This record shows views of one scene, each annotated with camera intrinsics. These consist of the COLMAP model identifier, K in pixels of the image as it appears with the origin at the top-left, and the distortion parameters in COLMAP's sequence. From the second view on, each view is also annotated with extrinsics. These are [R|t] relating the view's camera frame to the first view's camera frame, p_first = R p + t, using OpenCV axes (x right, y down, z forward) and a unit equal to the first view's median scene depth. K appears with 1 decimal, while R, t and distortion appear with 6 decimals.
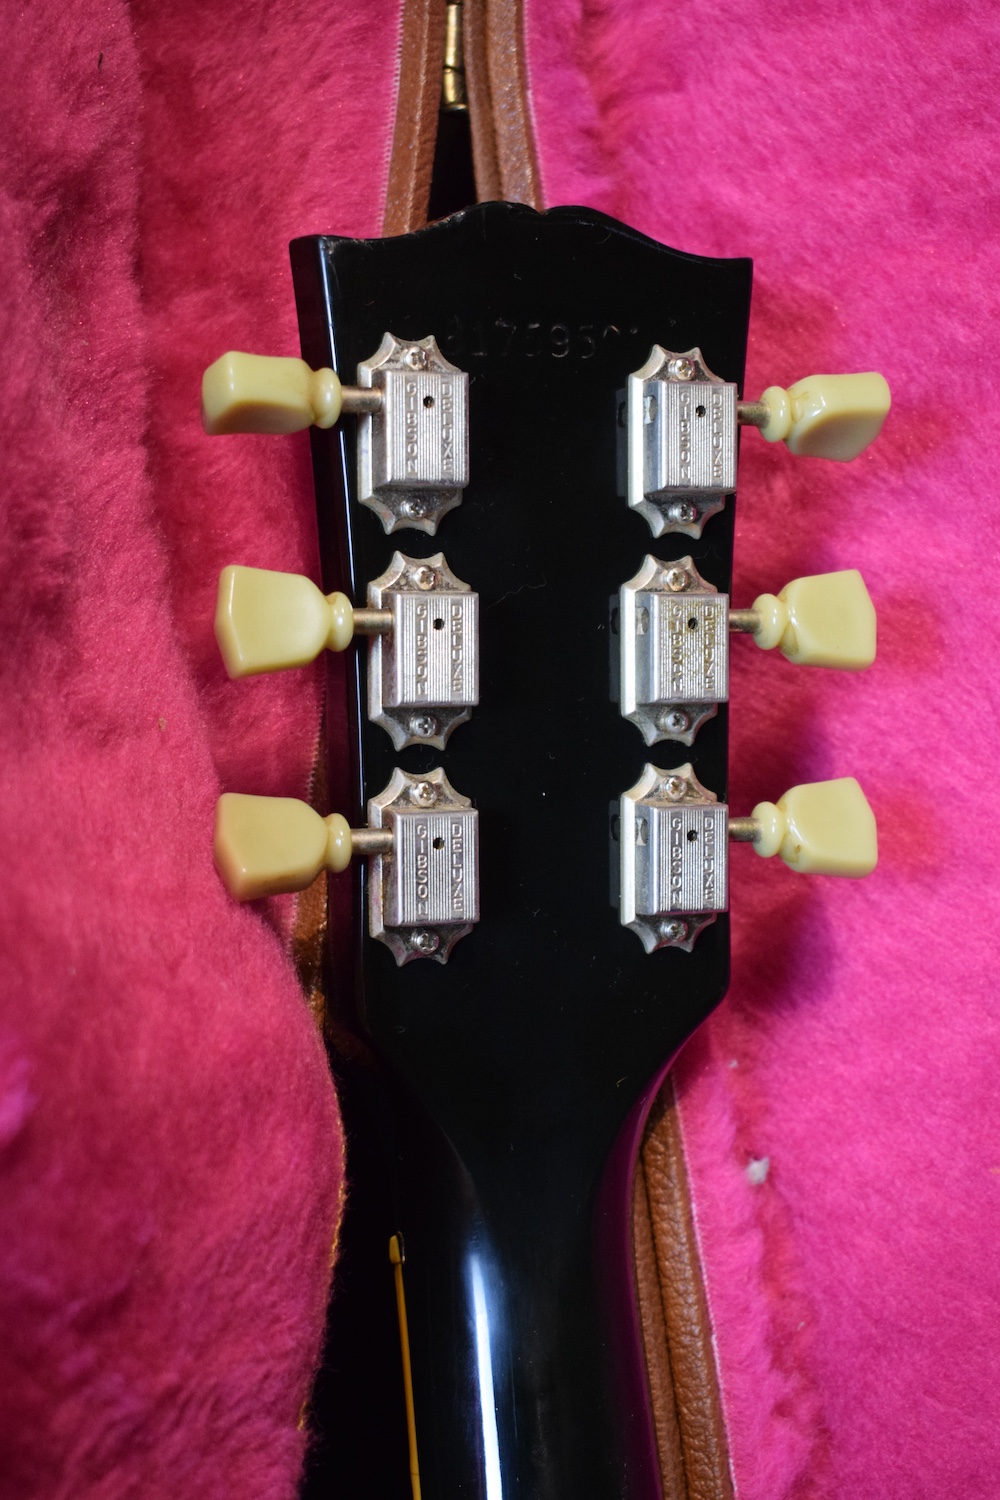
lens RADIAL K [[2467.5, 0, 500.0], [0, 2467.5, 750.0], [0, 0, 1]] dist [0.004603, -0.070219]
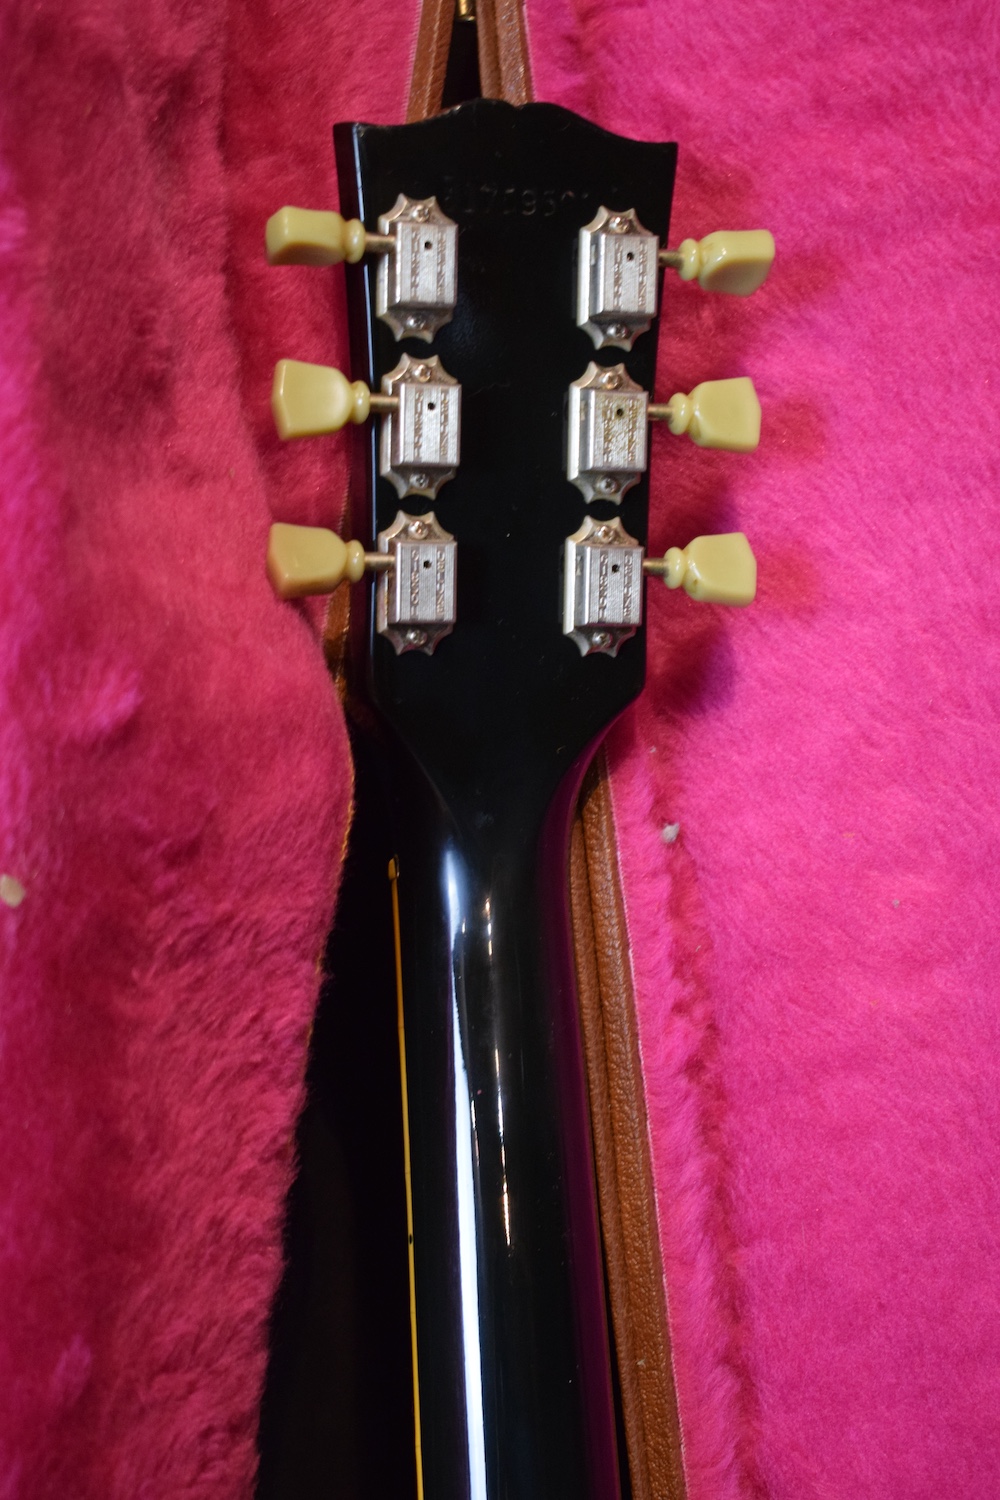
lens RADIAL K [[2857.4, 0, 500.0], [0, 2857.4, 750.0], [0, 0, 1]] dist [0.016550, 0.032956]
pose [[0.998600, 0.029907, -0.043624, 0.079392], [-0.028223, 0.998851, 0.038732, 0.069845], [0.044732, -0.037446, 0.998297, -0.542978]]
